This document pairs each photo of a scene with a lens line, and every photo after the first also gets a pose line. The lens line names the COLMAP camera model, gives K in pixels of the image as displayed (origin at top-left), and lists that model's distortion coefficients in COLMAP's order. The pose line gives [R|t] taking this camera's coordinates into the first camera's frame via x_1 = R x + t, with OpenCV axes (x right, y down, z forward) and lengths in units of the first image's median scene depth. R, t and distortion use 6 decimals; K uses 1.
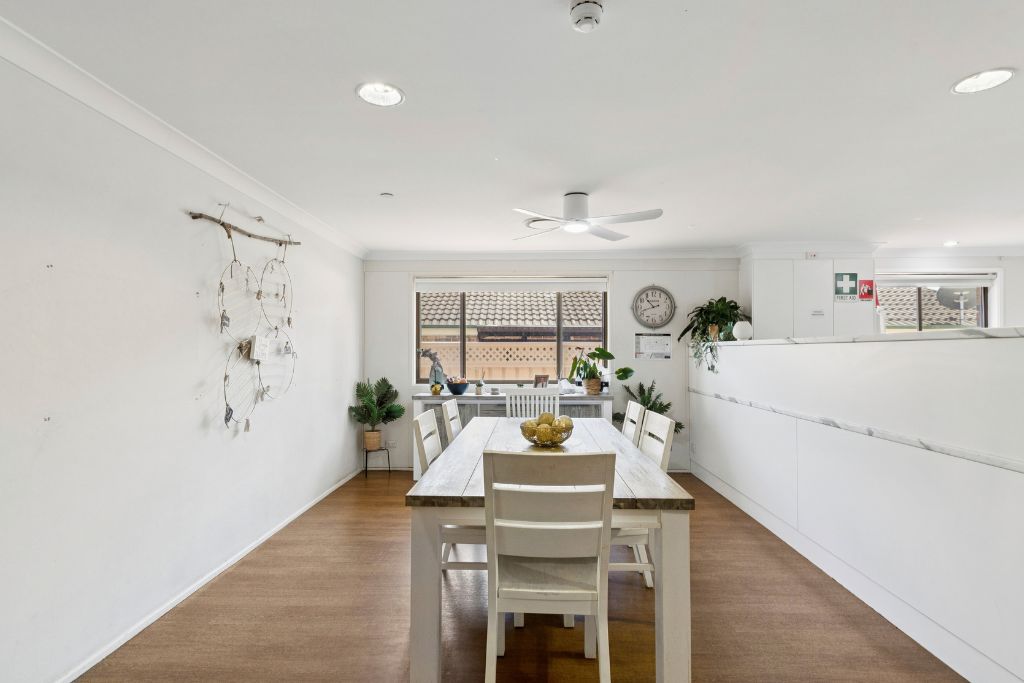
lens RADIAL K [[512.0, 0, 507.8], [0, 512.0, 346.0], [0, 0, 1]] dist [0.001031, -0.000351]
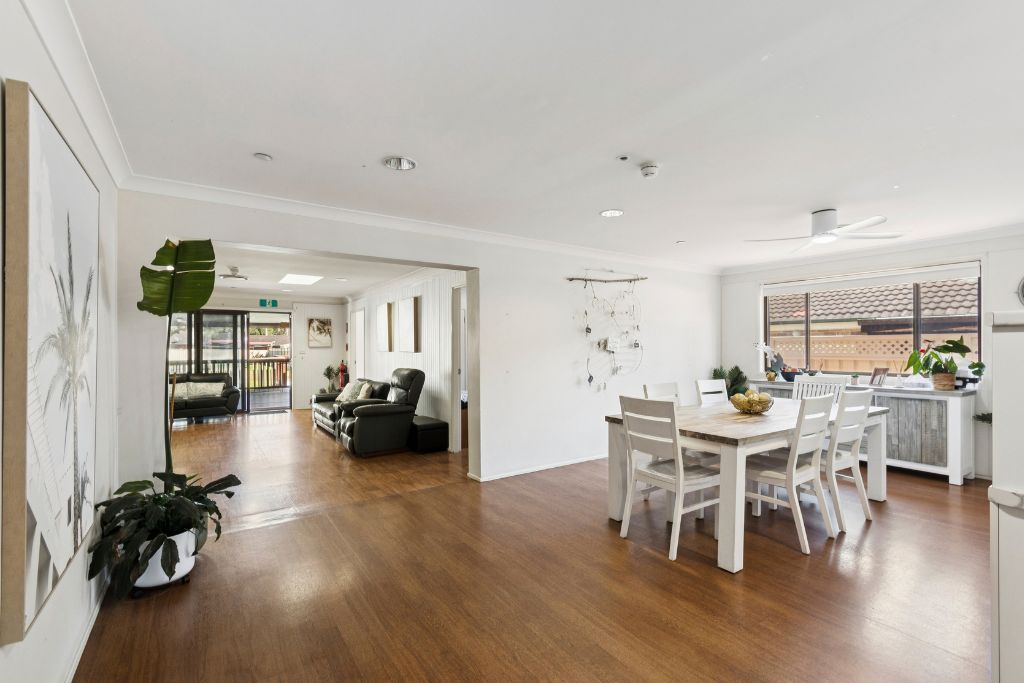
lens RADIAL K [[512.0, 0, 512.3], [0, 512.0, 342.7], [0, 0, 1]] dist [0.001031, -0.000351]
pose [[0.563396, -0.007307, -0.826155, 0.512619], [0.014932, 0.999888, 0.001340, -0.005595], [0.826052, -0.013091, 0.563441, -0.186375]]
